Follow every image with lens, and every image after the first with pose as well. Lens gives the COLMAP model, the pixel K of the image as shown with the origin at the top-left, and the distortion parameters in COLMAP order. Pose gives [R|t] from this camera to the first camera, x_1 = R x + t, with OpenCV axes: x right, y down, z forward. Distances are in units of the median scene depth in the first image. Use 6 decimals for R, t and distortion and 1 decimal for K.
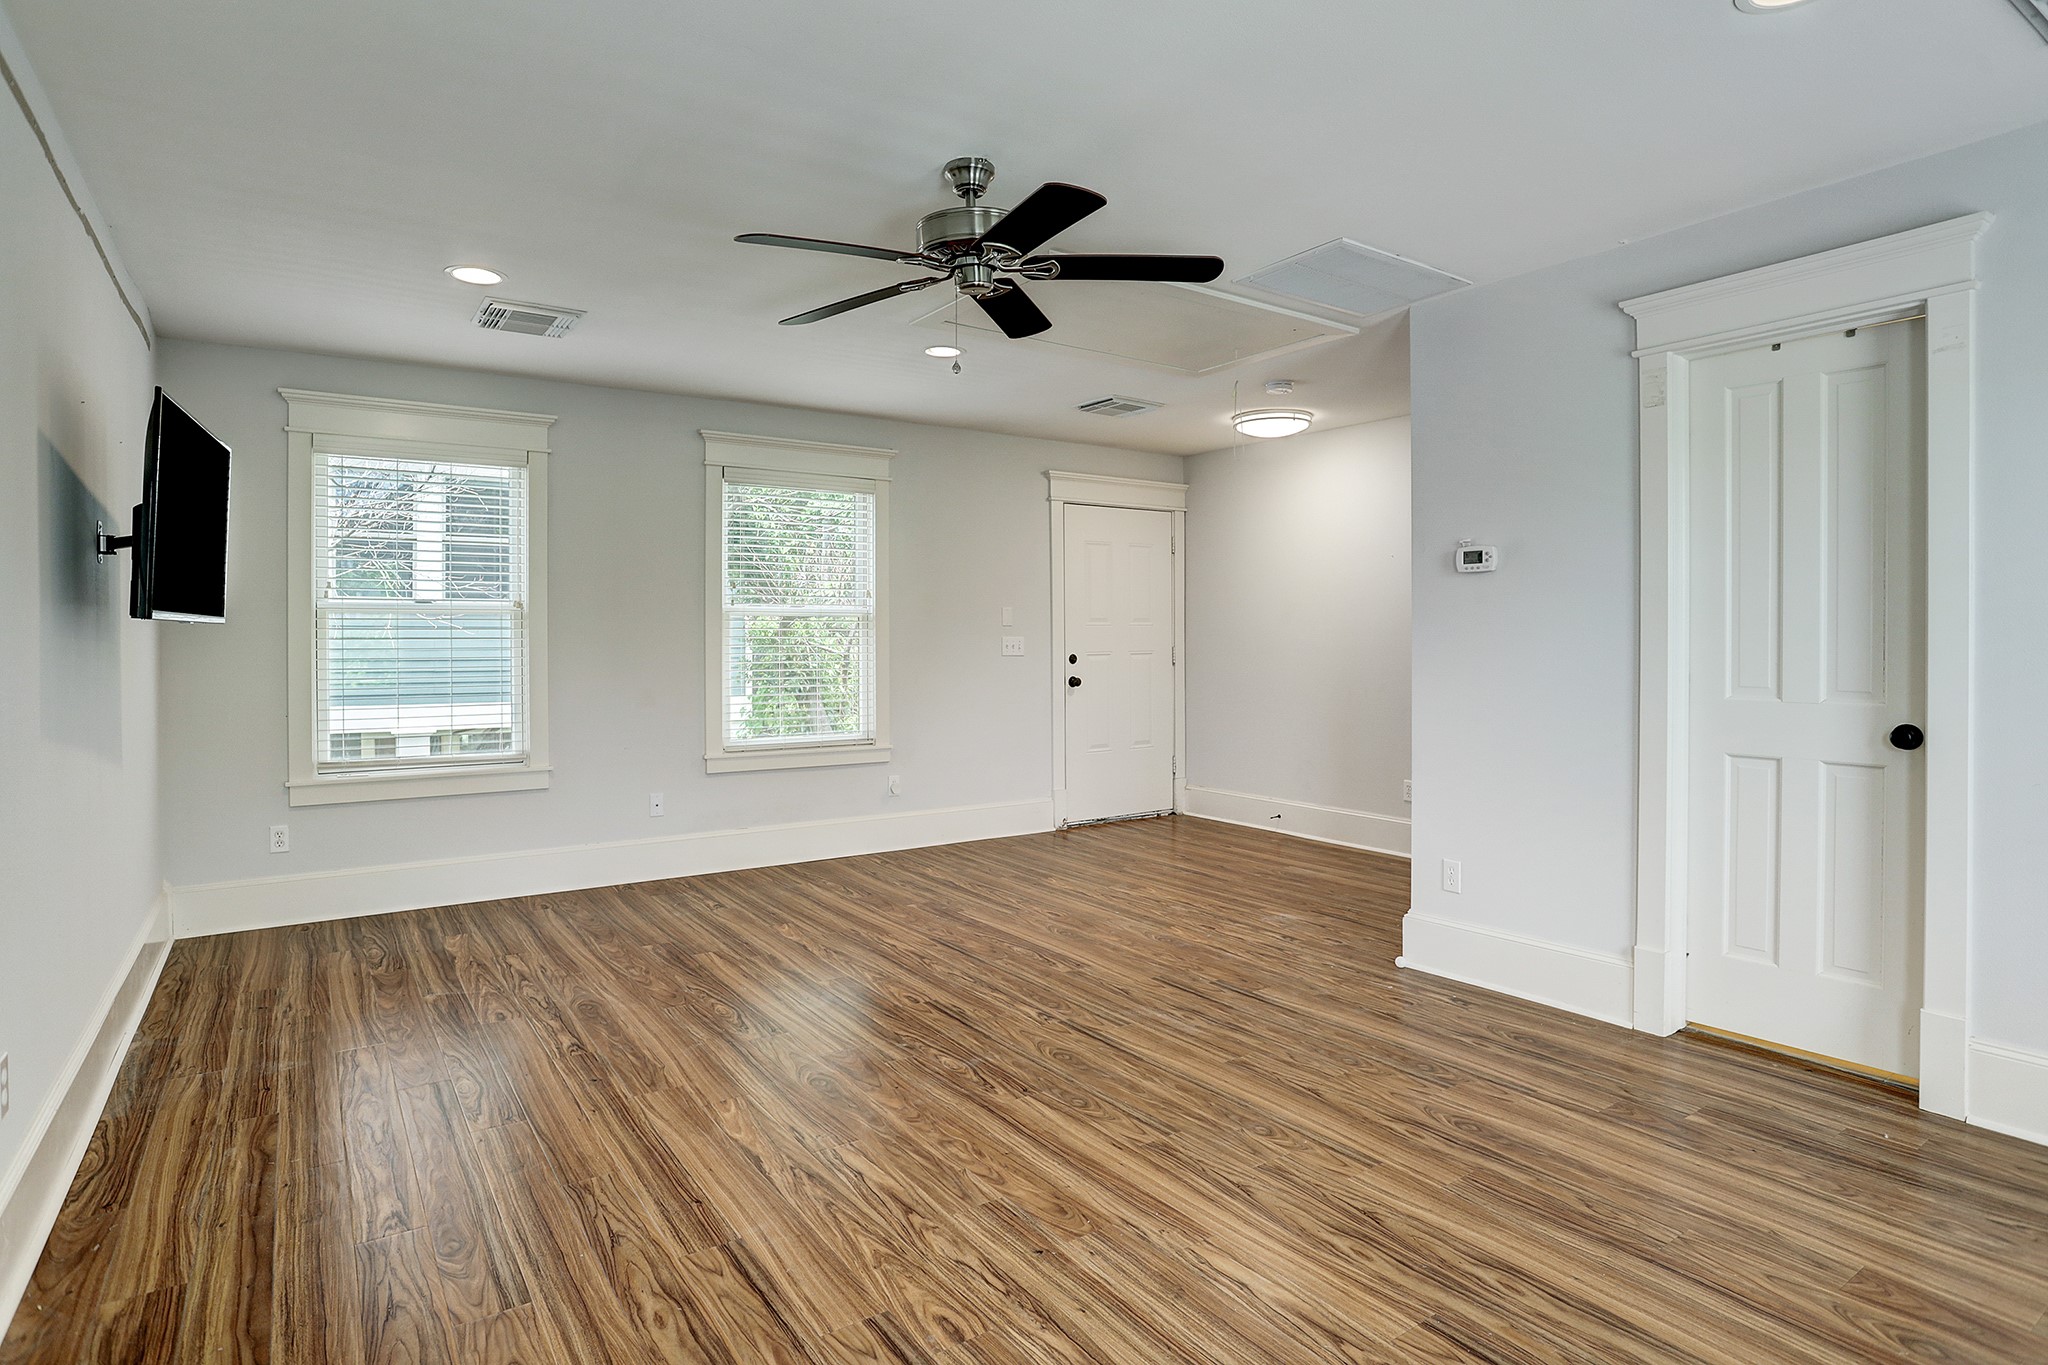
lens RADIAL K [[1060.4, 0, 1026.6], [0, 1060.4, 651.1], [0, 0, 1]] dist [-0.074979, 0.039064]
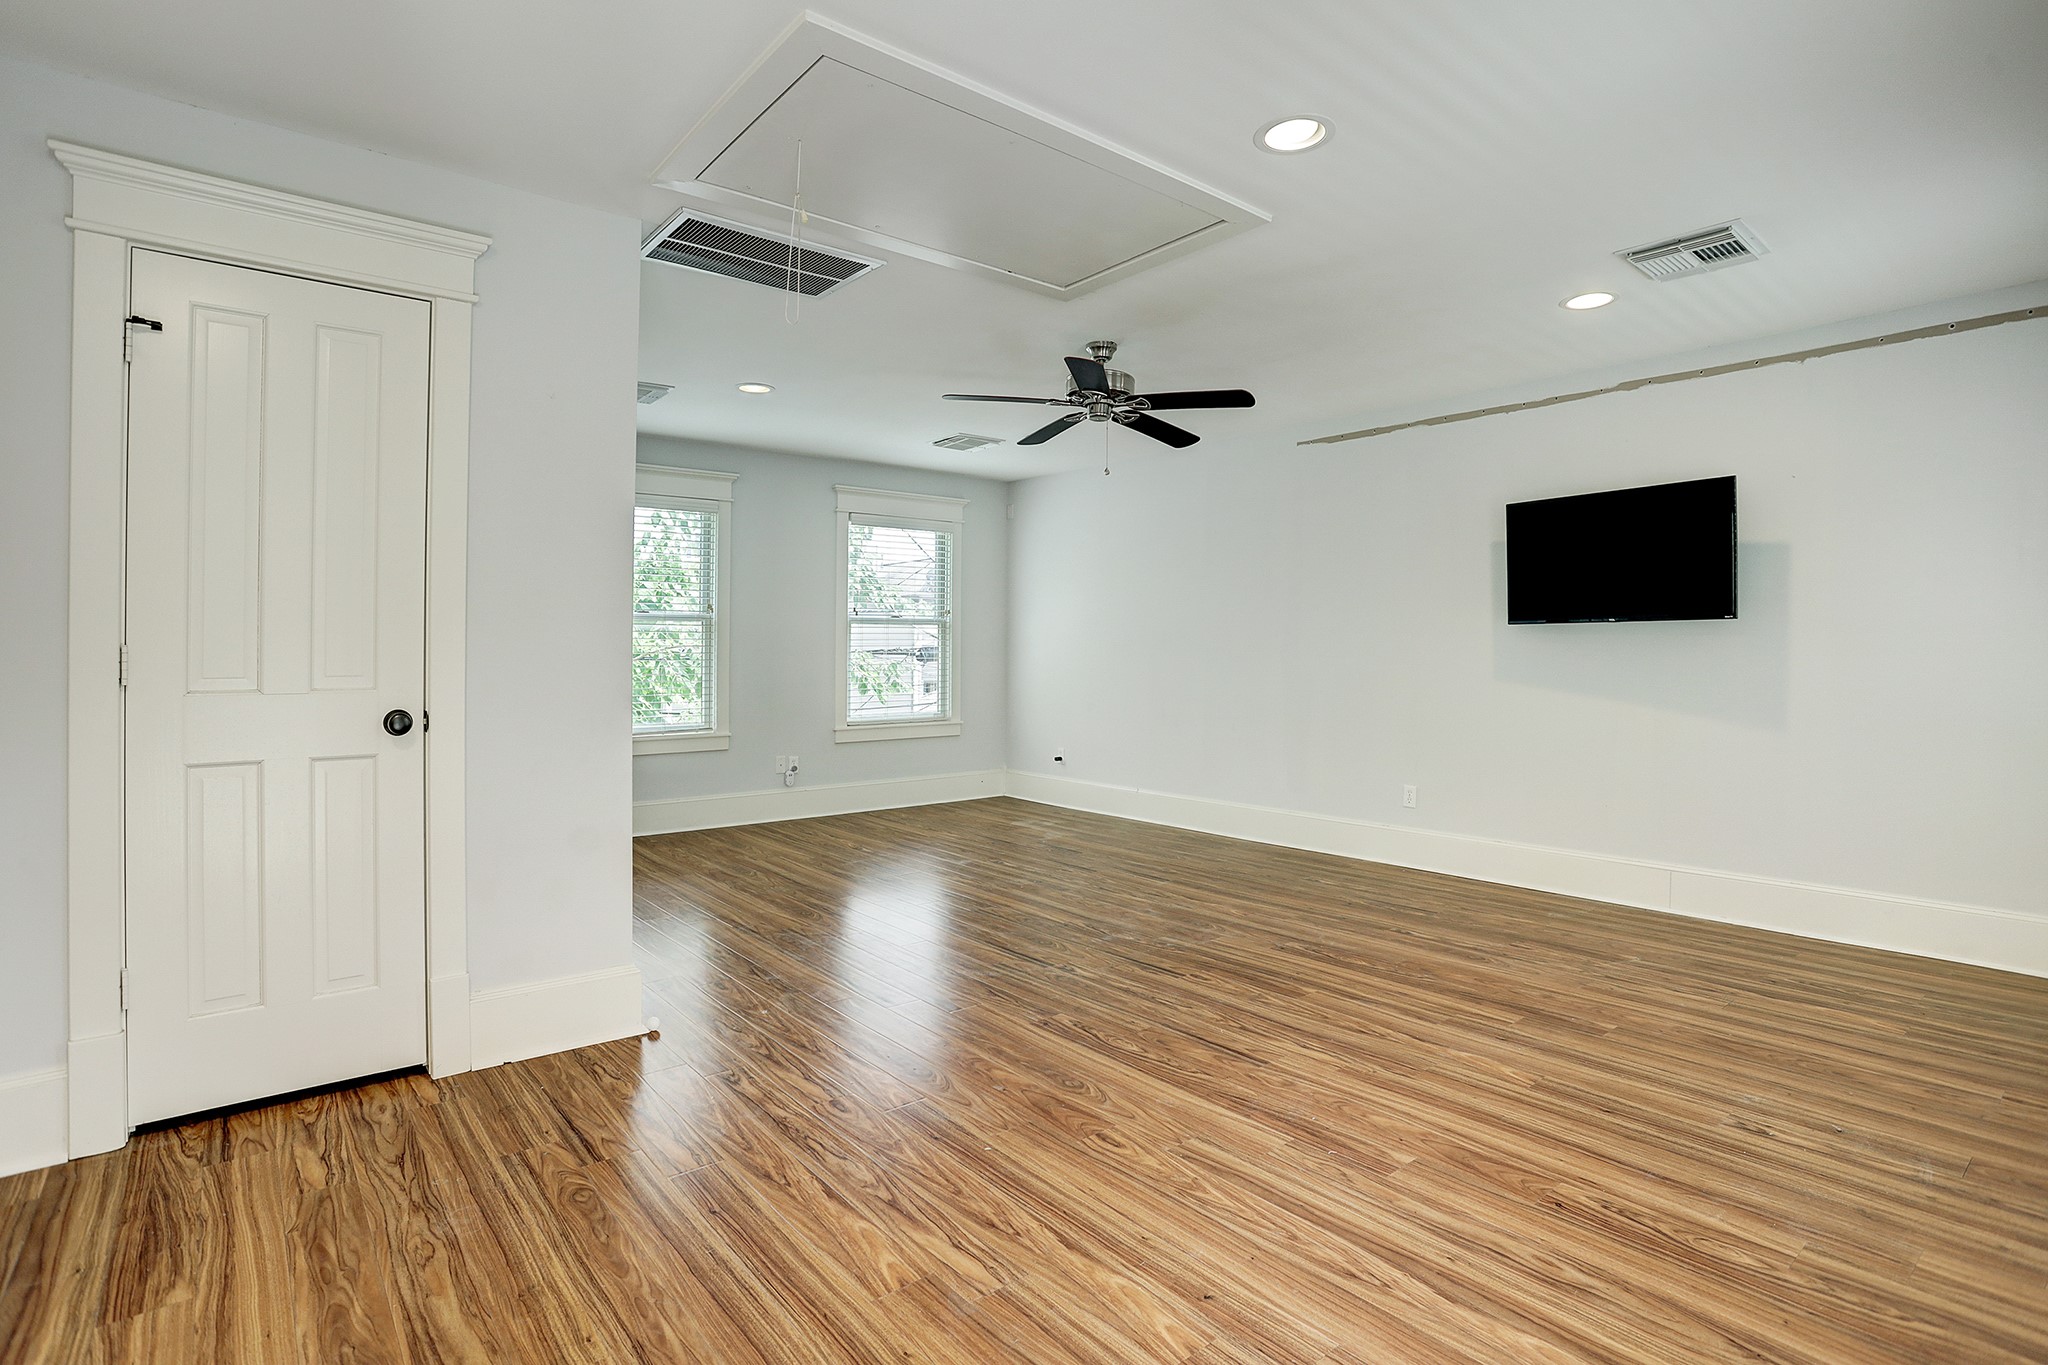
lens RADIAL K [[1002.8, 0, 1007.9], [0, 1002.8, 653.1], [0, 0, 1]] dist [-0.067778, 0.027259]
pose [[-0.997958, 0.002135, -0.063842, 0.144938], [0.001675, 0.999972, 0.007267, 0.005537], [0.063856, 0.007145, -0.997934, 2.017343]]
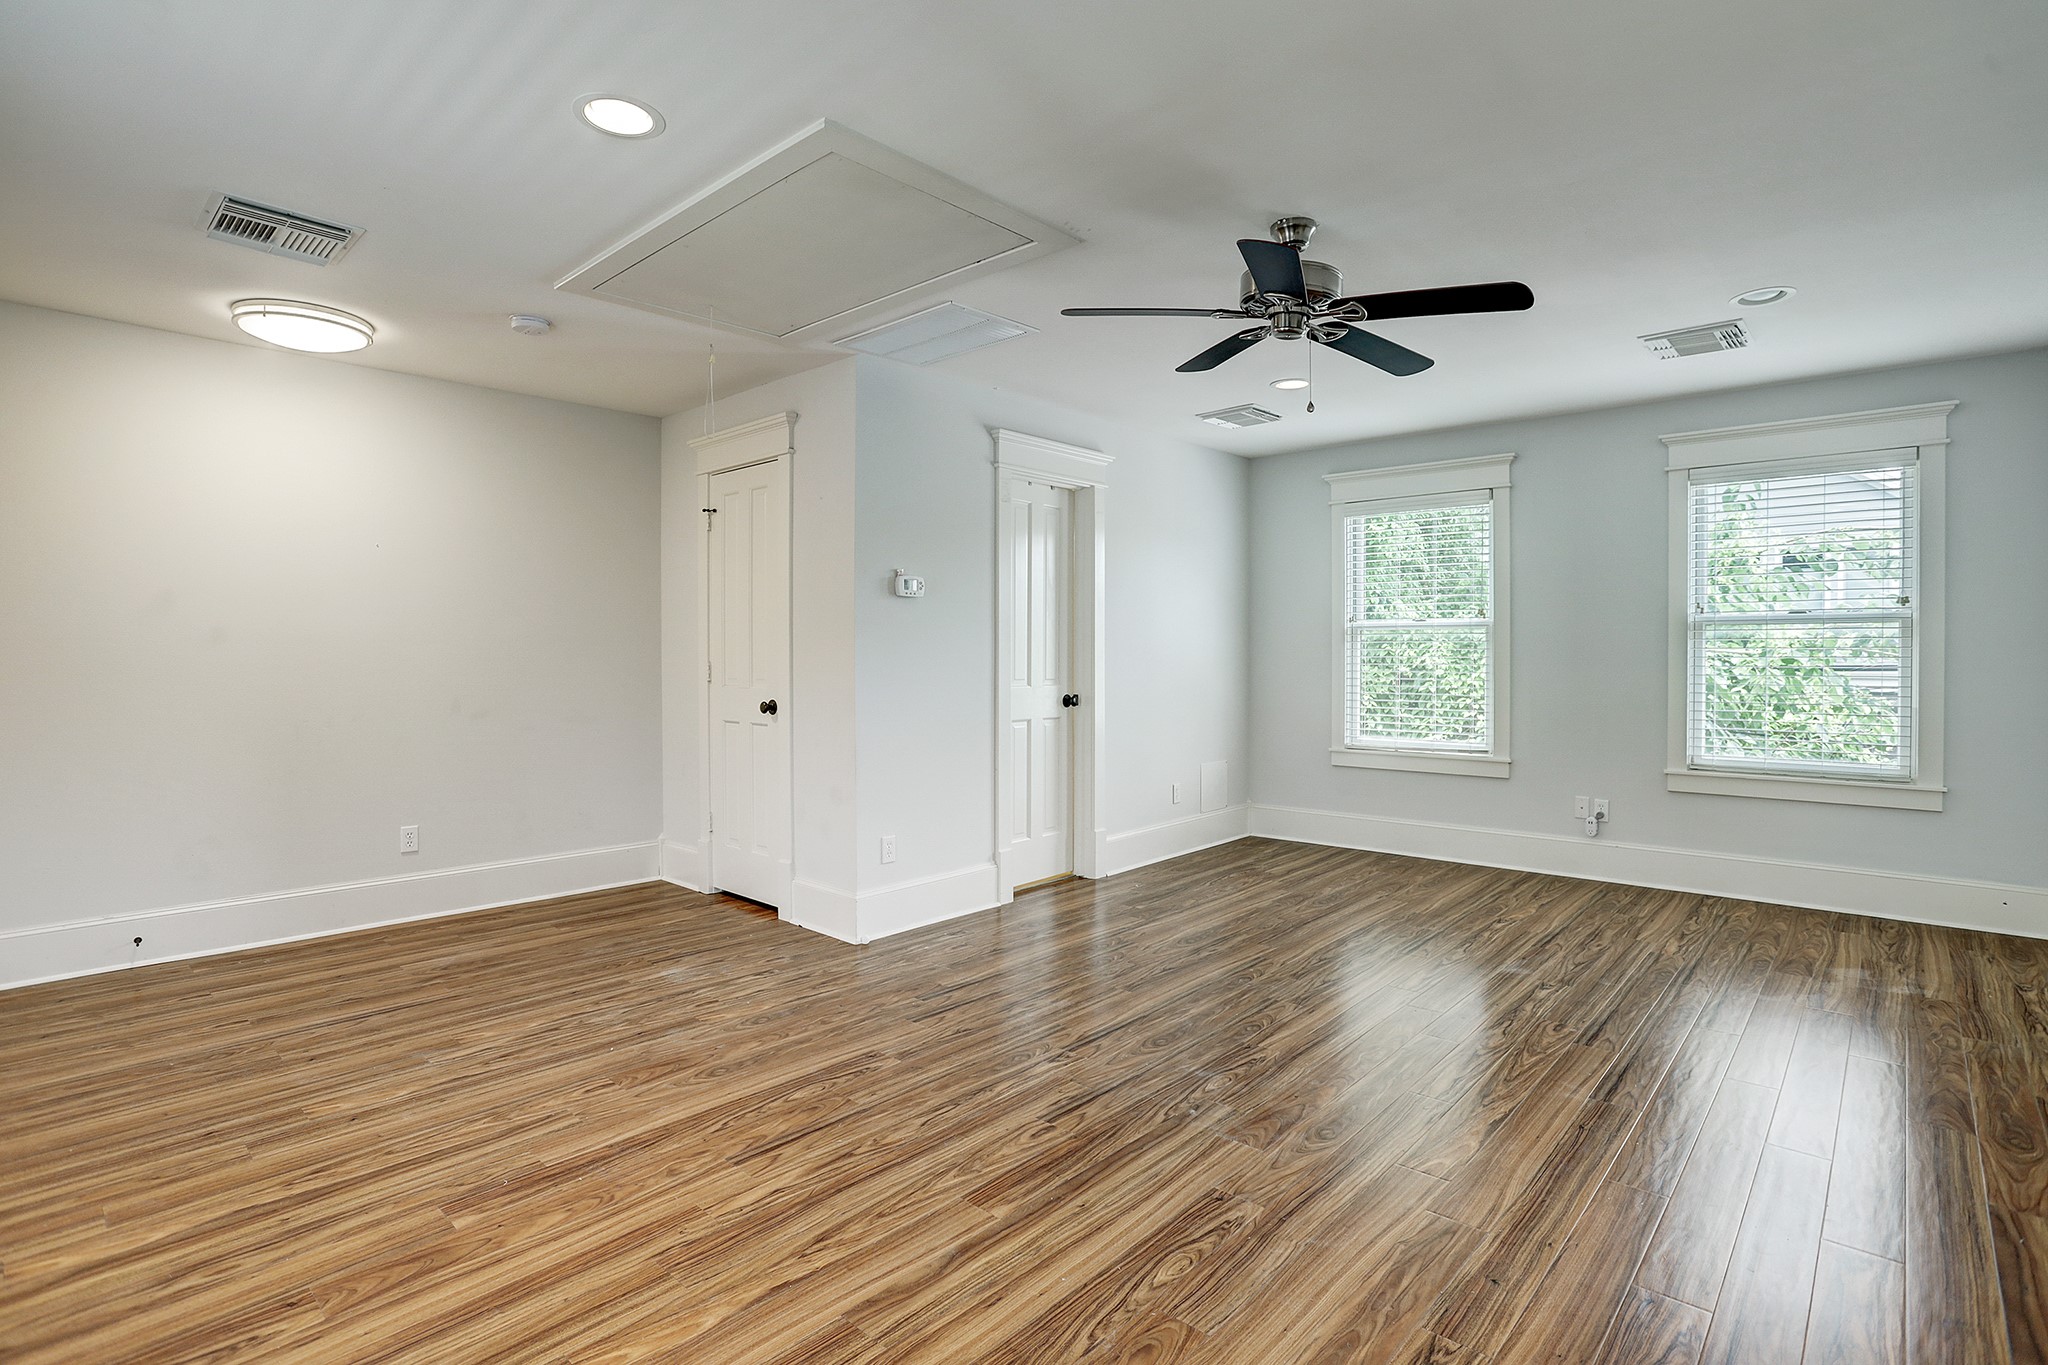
lens RADIAL K [[993.4, 0, 1051.1], [0, 993.4, 660.5], [0, 0, 1]] dist [-0.056702, 0.017993]
pose [[-0.230627, -0.003828, 0.973035, -0.804206], [0.007269, 0.999958, 0.005657, -0.004460], [-0.973015, 0.008378, -0.230590, 1.185103]]
